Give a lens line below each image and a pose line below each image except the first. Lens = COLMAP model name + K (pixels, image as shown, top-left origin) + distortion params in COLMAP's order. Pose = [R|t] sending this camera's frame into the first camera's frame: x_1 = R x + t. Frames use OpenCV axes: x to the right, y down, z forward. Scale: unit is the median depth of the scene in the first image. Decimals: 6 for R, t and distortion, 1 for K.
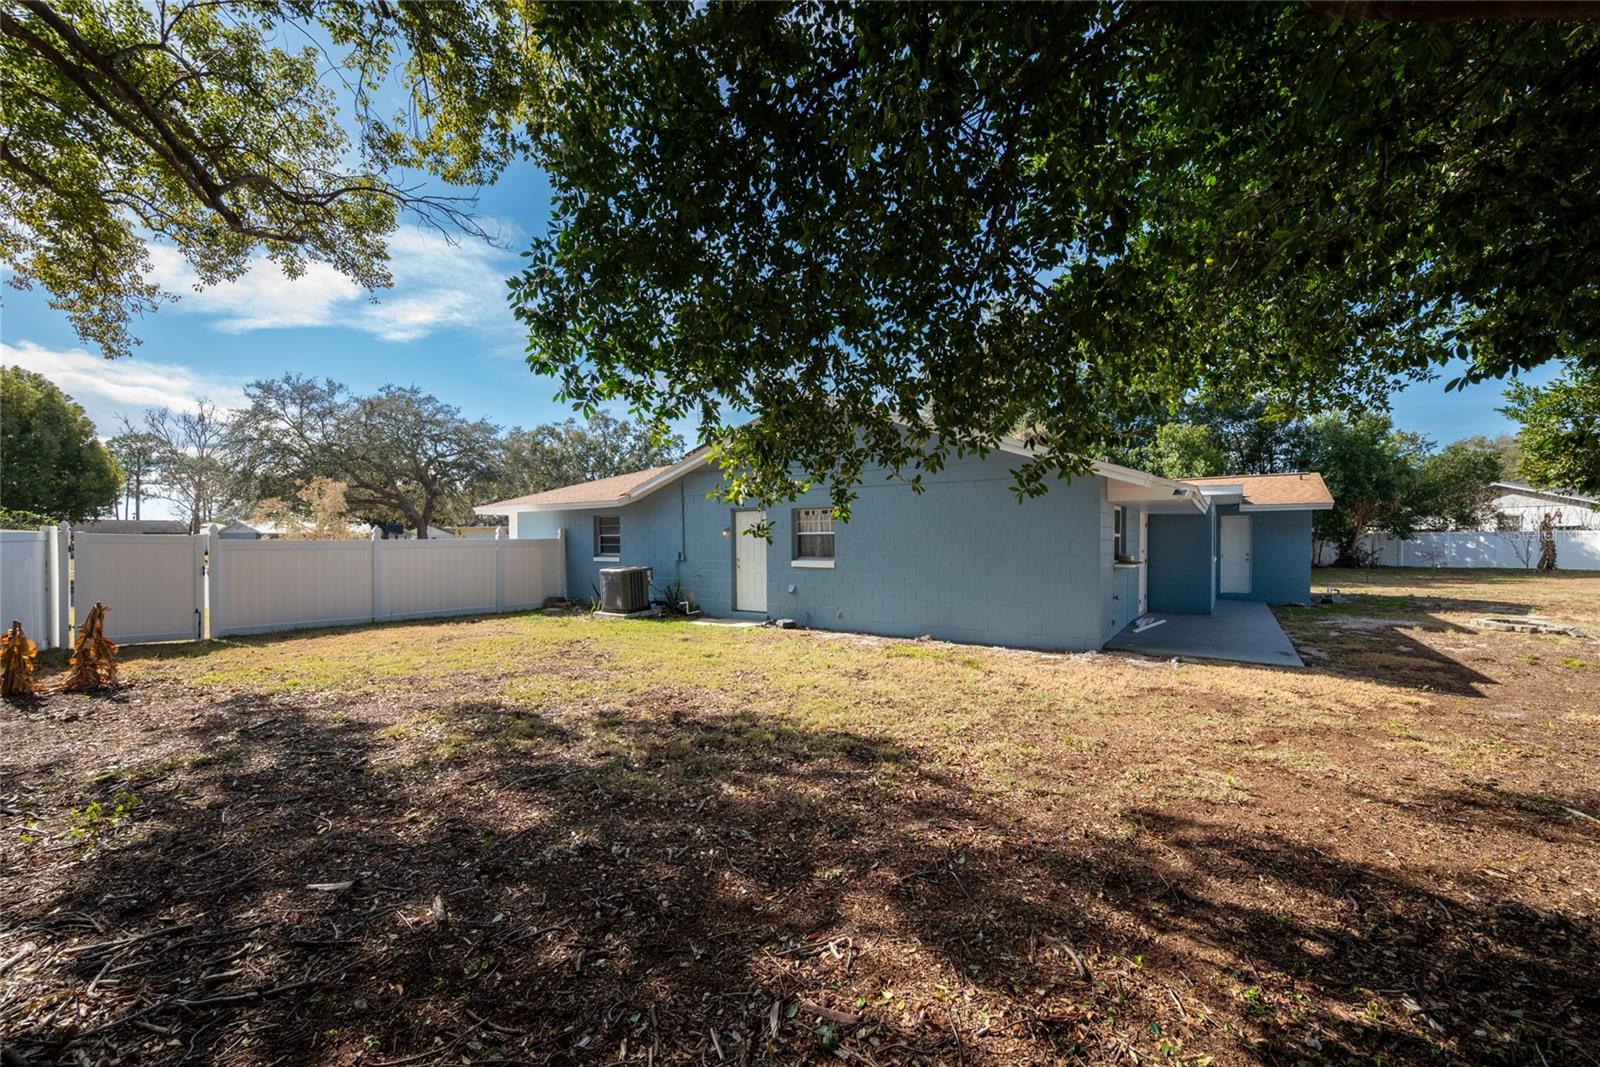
lens RADIAL K [[643.5, 0, 808.2], [0, 643.5, 534.3], [0, 0, 1]] dist [-0.002009, 0.000218]
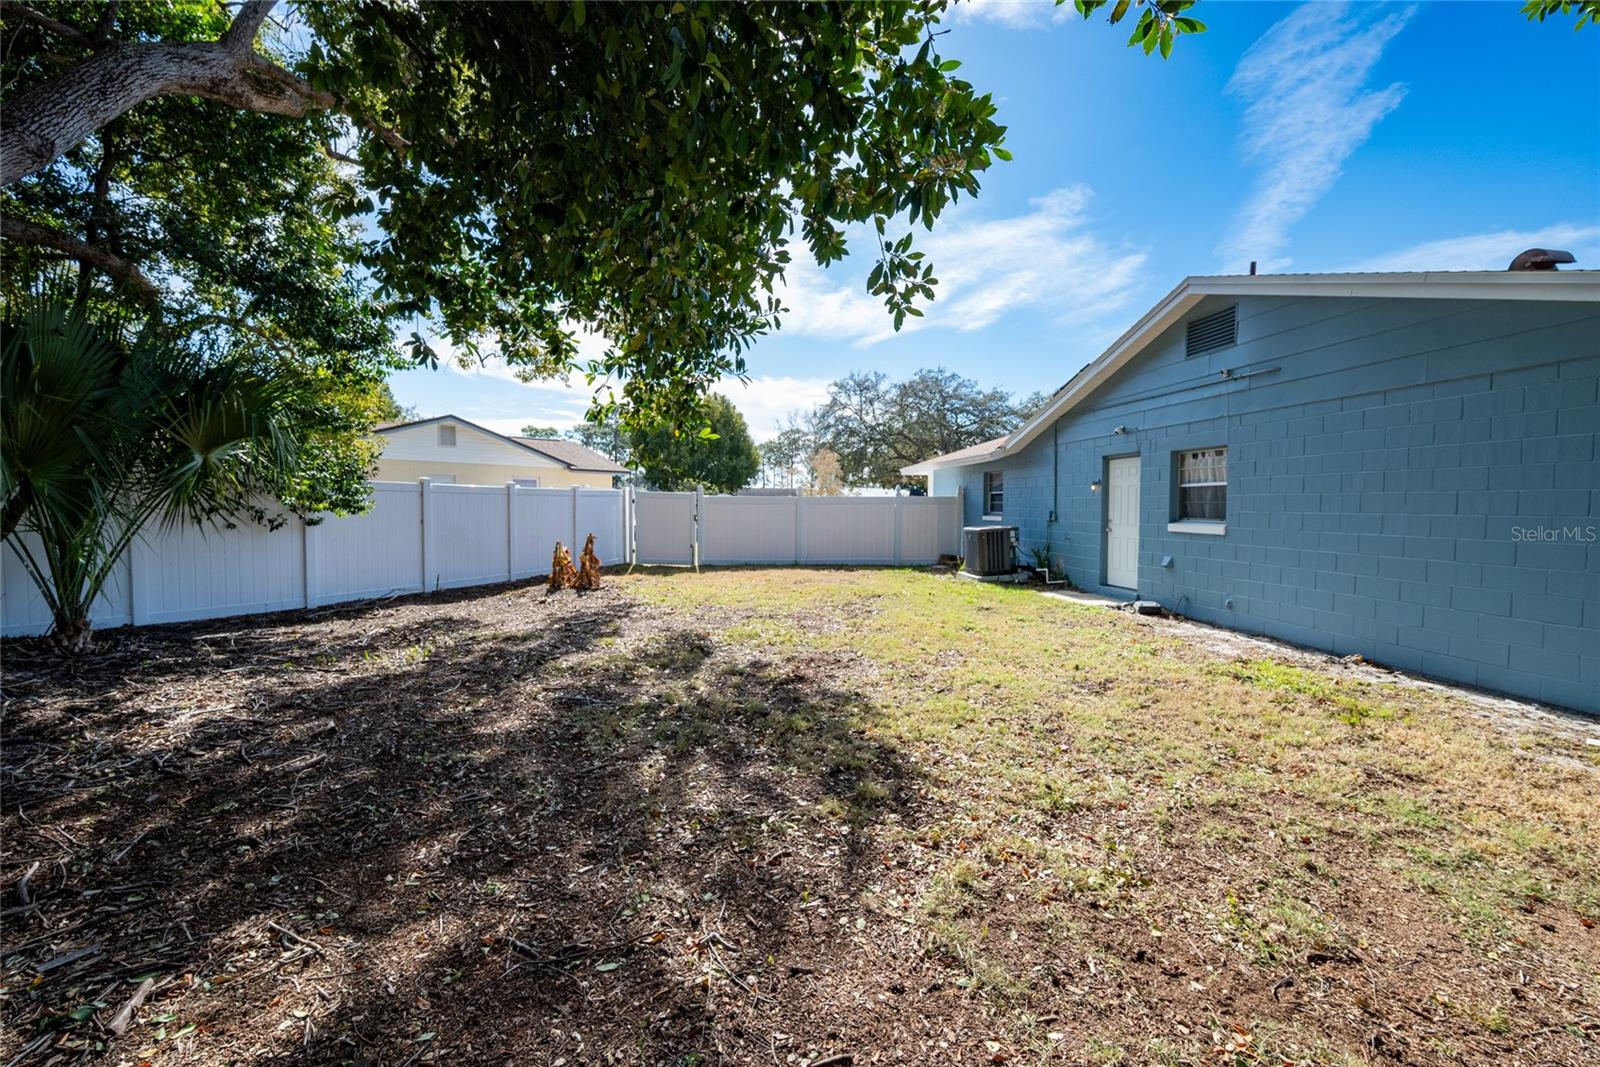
lens RADIAL K [[643.5, 0, 808.2], [0, 643.5, 534.3], [0, 0, 1]] dist [-0.002009, 0.000218]
pose [[0.670902, 0.040219, -0.740455, 0.238151], [-0.003710, 0.998698, 0.050885, 0.018858], [0.741537, -0.031392, 0.670177, 0.221037]]
